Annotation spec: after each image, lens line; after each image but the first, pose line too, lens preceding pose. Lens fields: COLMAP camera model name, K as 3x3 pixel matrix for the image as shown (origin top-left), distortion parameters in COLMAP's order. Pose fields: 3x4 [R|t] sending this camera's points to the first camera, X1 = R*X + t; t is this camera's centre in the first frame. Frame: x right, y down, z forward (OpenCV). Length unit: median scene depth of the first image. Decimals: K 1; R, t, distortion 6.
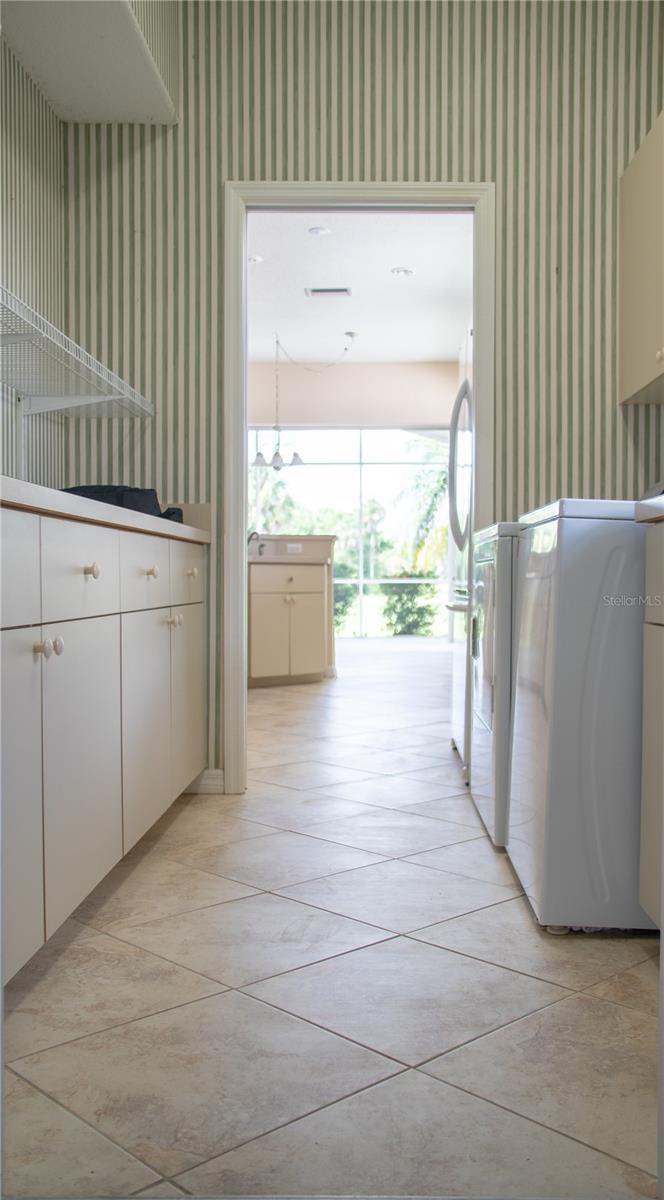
lens RADIAL K [[1119.7, 0, 332.0], [0, 1119.7, 600.0], [0, 0, 1]] dist [0.011881, 0.006245]
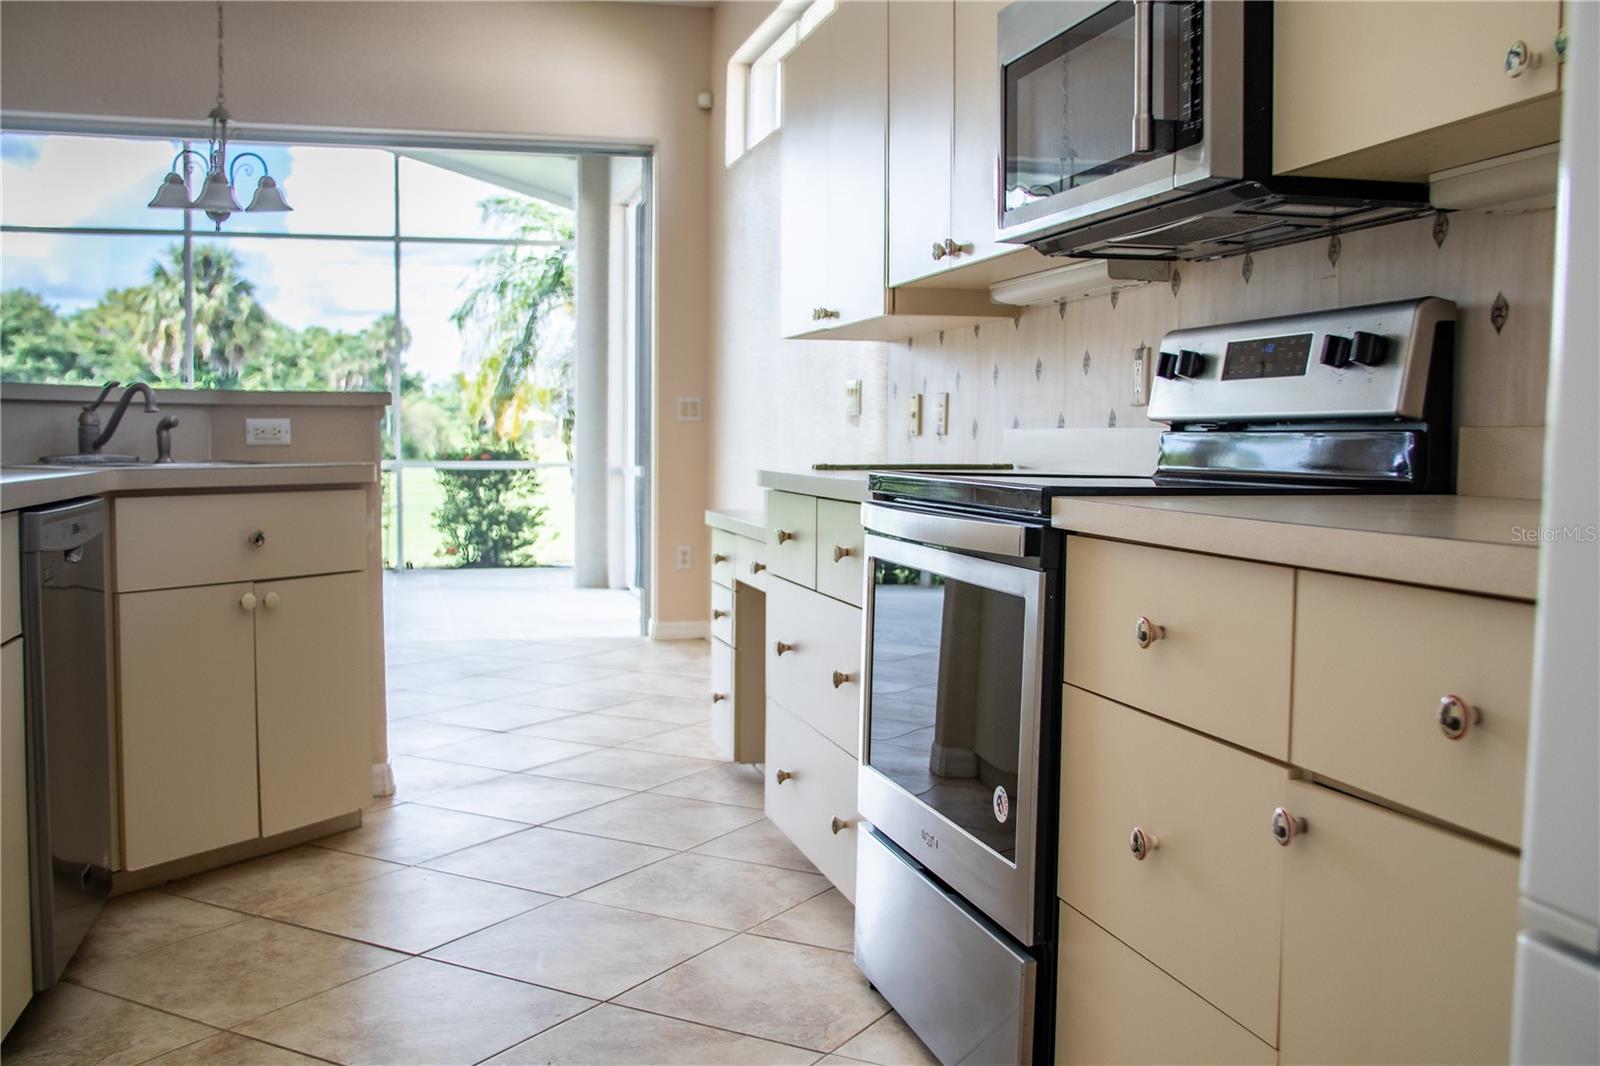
lens RADIAL K [[1566.1, 0, 798.9], [0, 1566.1, 559.1], [0, 0, 1]] dist [-0.011331, 0.011032]
pose [[0.957429, -0.014739, 0.288294, -0.007681], [-0.002814, 0.998172, 0.060378, -0.017124], [-0.288657, -0.058618, 0.955637, 0.230119]]
